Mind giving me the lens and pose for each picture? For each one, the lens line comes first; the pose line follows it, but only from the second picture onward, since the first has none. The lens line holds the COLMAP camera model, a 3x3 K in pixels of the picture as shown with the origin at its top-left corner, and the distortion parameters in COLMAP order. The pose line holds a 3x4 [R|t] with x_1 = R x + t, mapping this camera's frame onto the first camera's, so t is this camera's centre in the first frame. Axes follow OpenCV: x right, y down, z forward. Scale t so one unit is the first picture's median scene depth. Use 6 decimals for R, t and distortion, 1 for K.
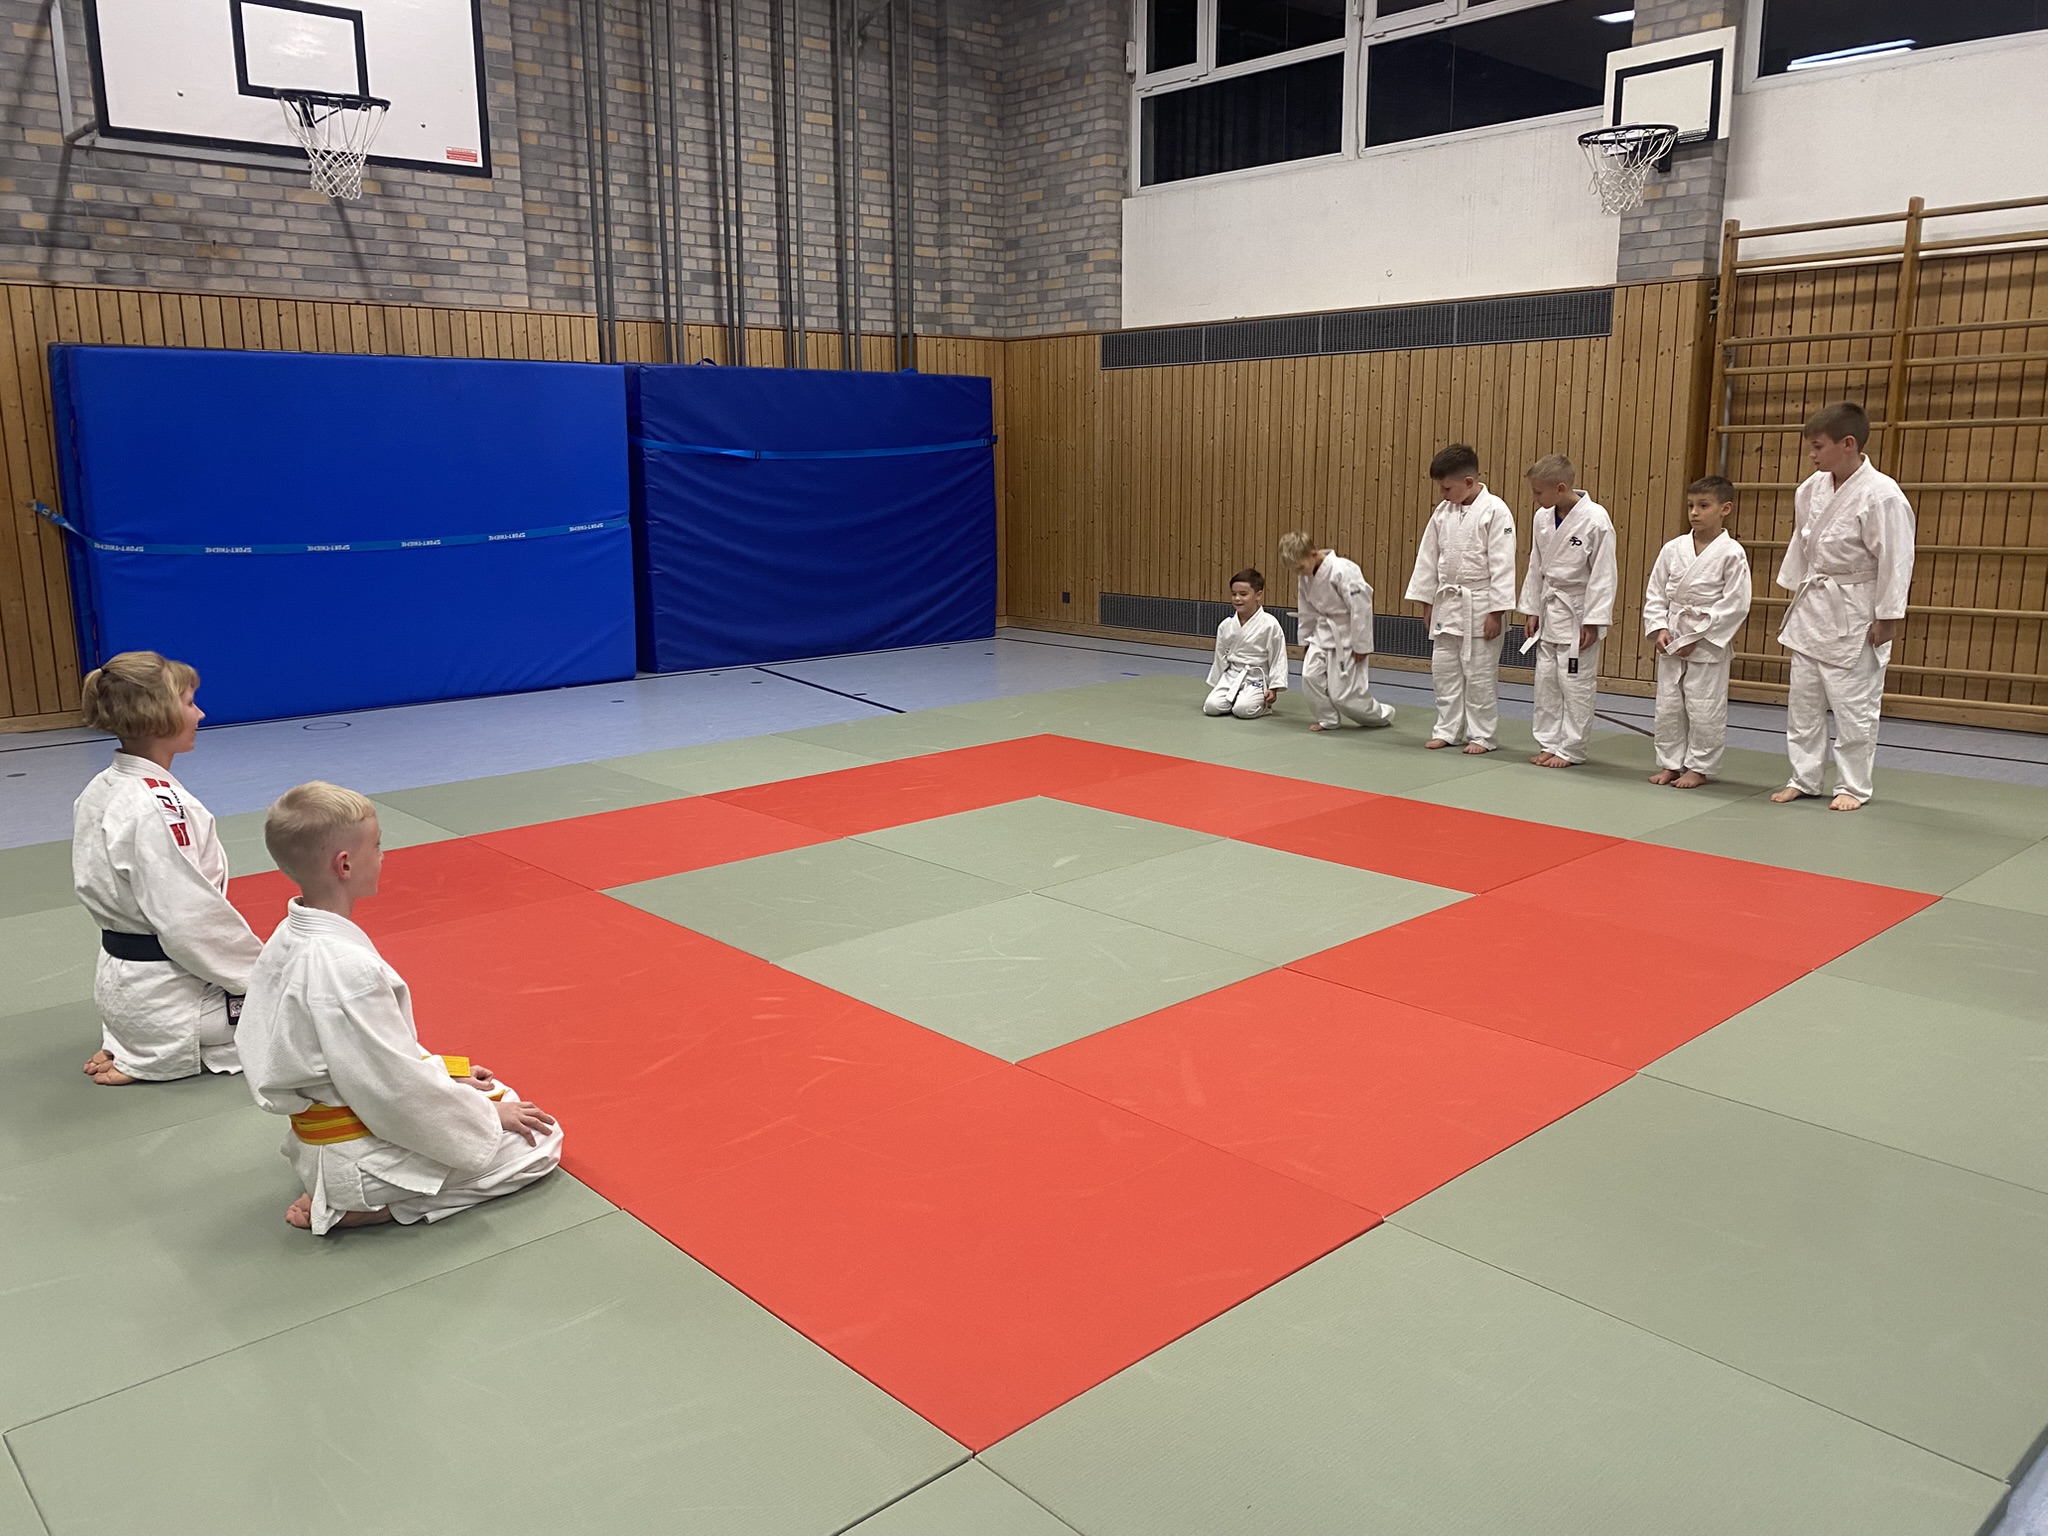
lens RADIAL K [[1538.2, 0, 1019.6], [0, 1538.2, 759.2], [0, 0, 1]] dist [-0.013278, -0.005124]
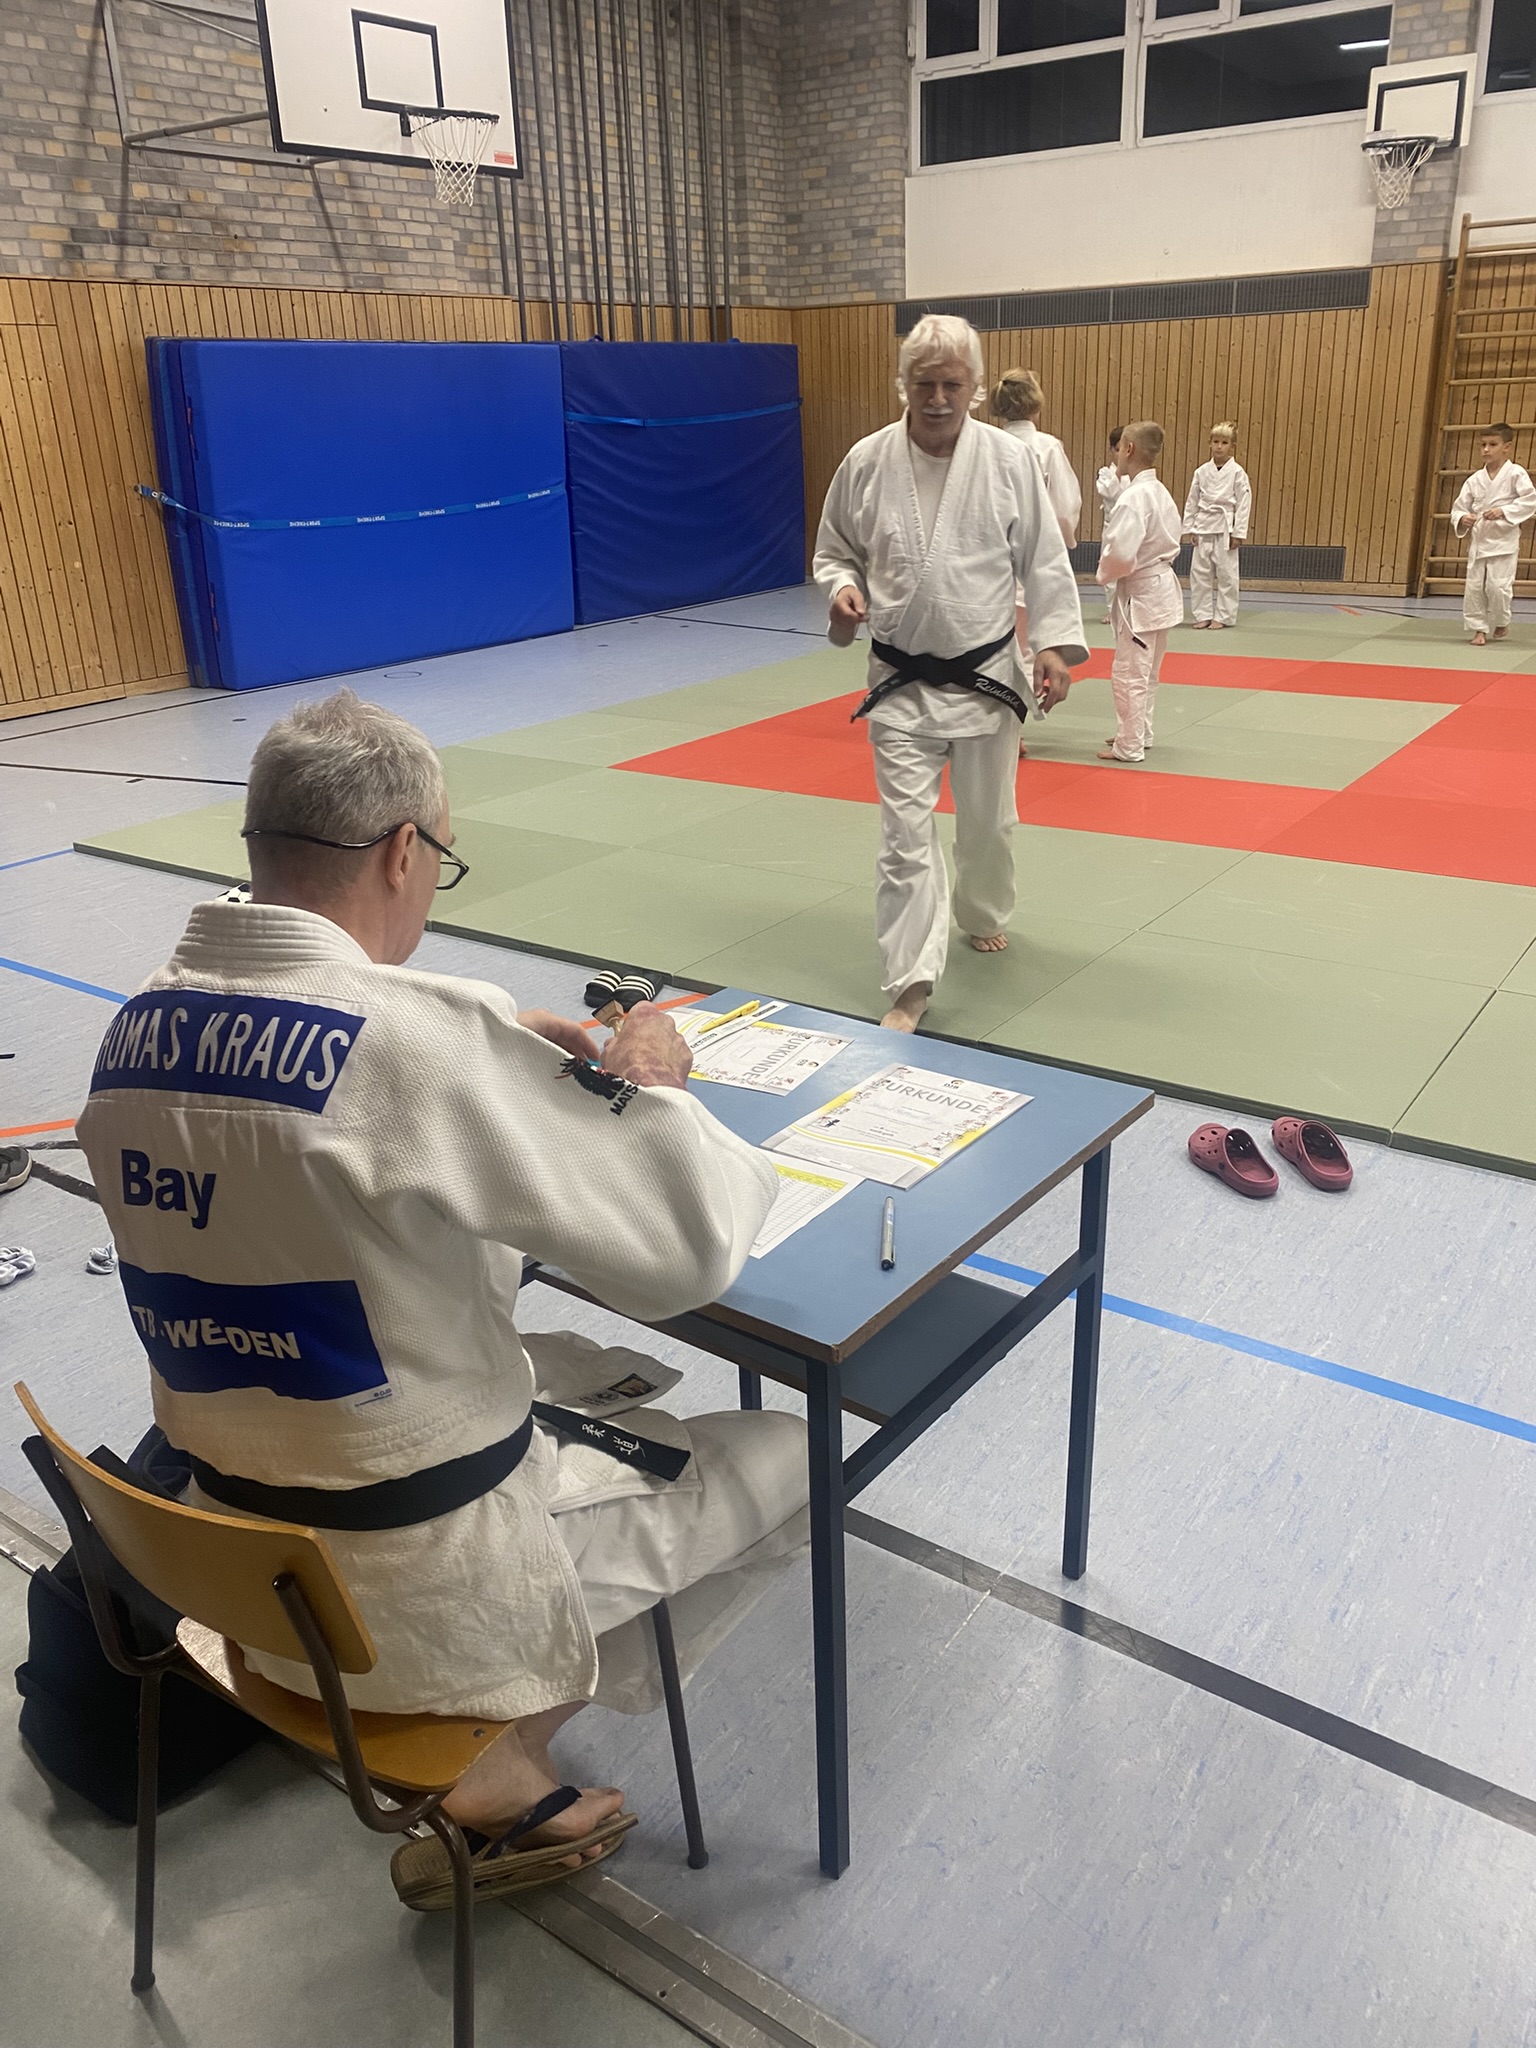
lens RADIAL K [[1538.2, 0, 773.4], [0, 1538.2, 1032.2], [0, 0, 1]] dist [-0.013278, -0.005124]
pose [[0.976865, -0.103830, 0.186963, -0.374614], [0.066651, 0.978503, 0.195164, 0.032381], [-0.203208, -0.178187, 0.962786, -0.224769]]
